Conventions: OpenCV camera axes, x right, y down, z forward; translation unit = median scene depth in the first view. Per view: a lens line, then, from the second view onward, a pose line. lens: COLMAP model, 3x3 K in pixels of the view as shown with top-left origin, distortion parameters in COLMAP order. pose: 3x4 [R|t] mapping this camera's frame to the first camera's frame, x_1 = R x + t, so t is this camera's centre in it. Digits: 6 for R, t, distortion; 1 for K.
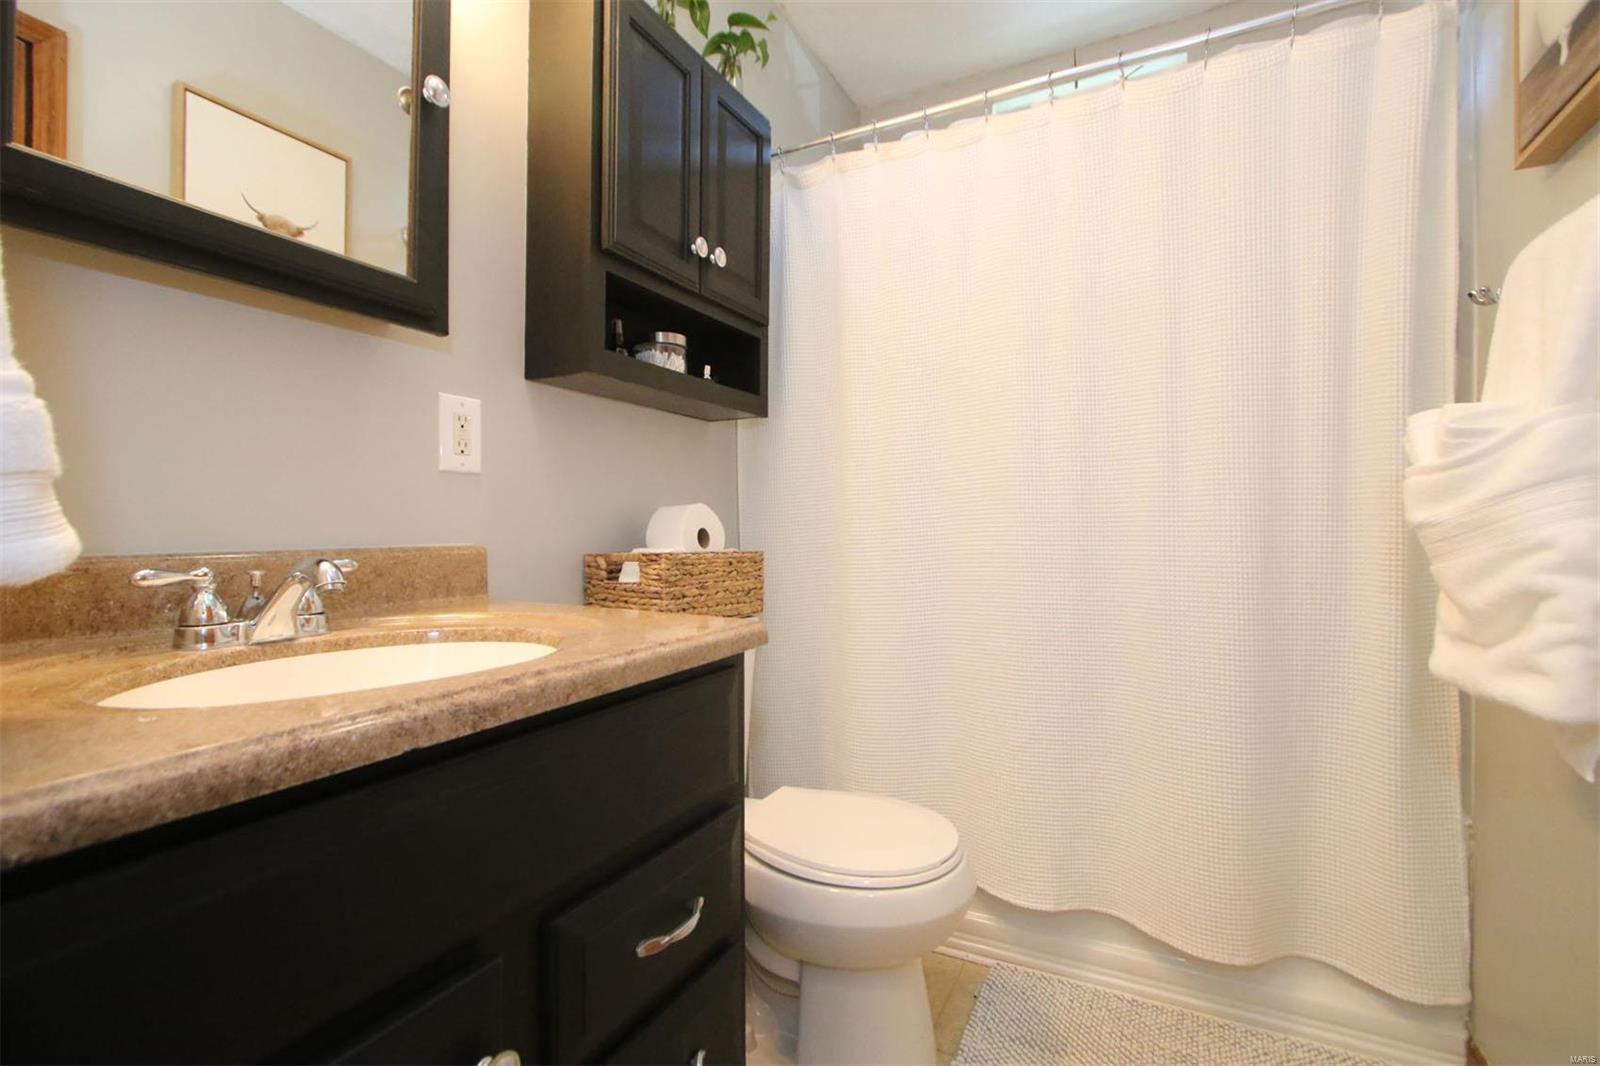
lens RADIAL K [[729.6, 0, 802.1], [0, 729.6, 529.3], [0, 0, 1]] dist [-0.011224, 0.001740]
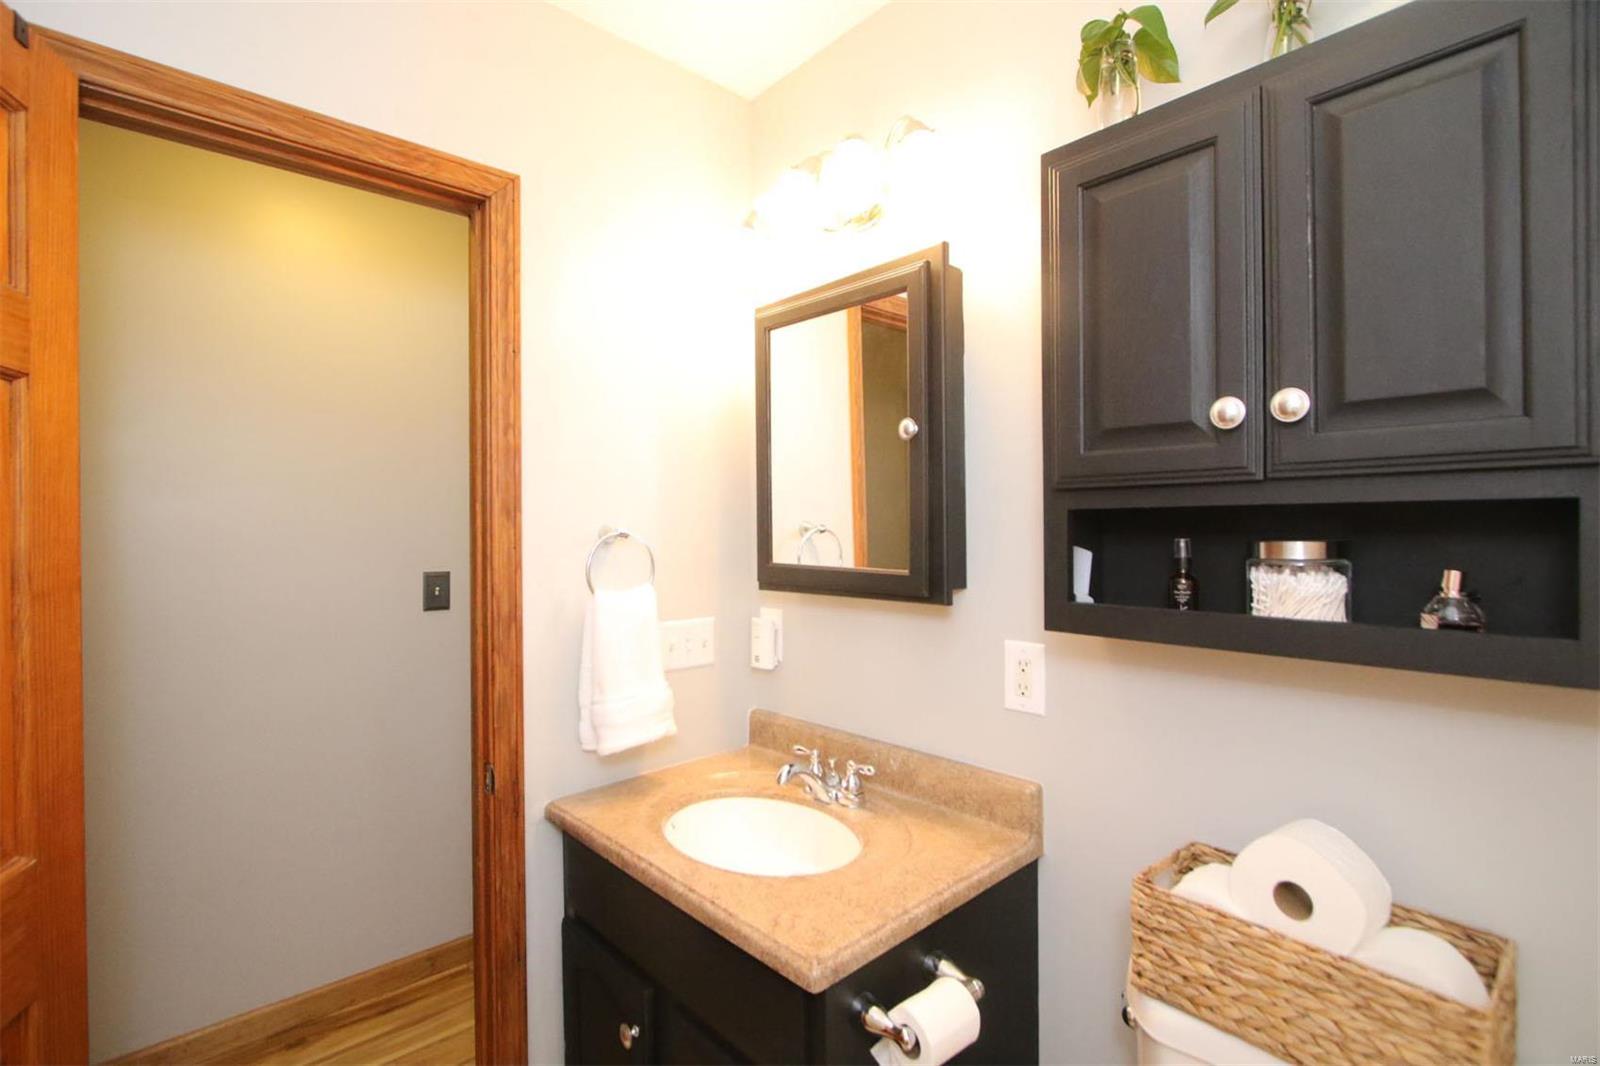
lens RADIAL K [[729.6, 0, 802.1], [0, 729.6, 530.8], [0, 0, 1]] dist [-0.011224, 0.001740]
pose [[-0.349106, 0.002462, -0.937080, 0.722245], [0.002177, 0.999996, 0.001817, -0.381168], [0.937081, -0.001406, -0.349110, 1.154123]]
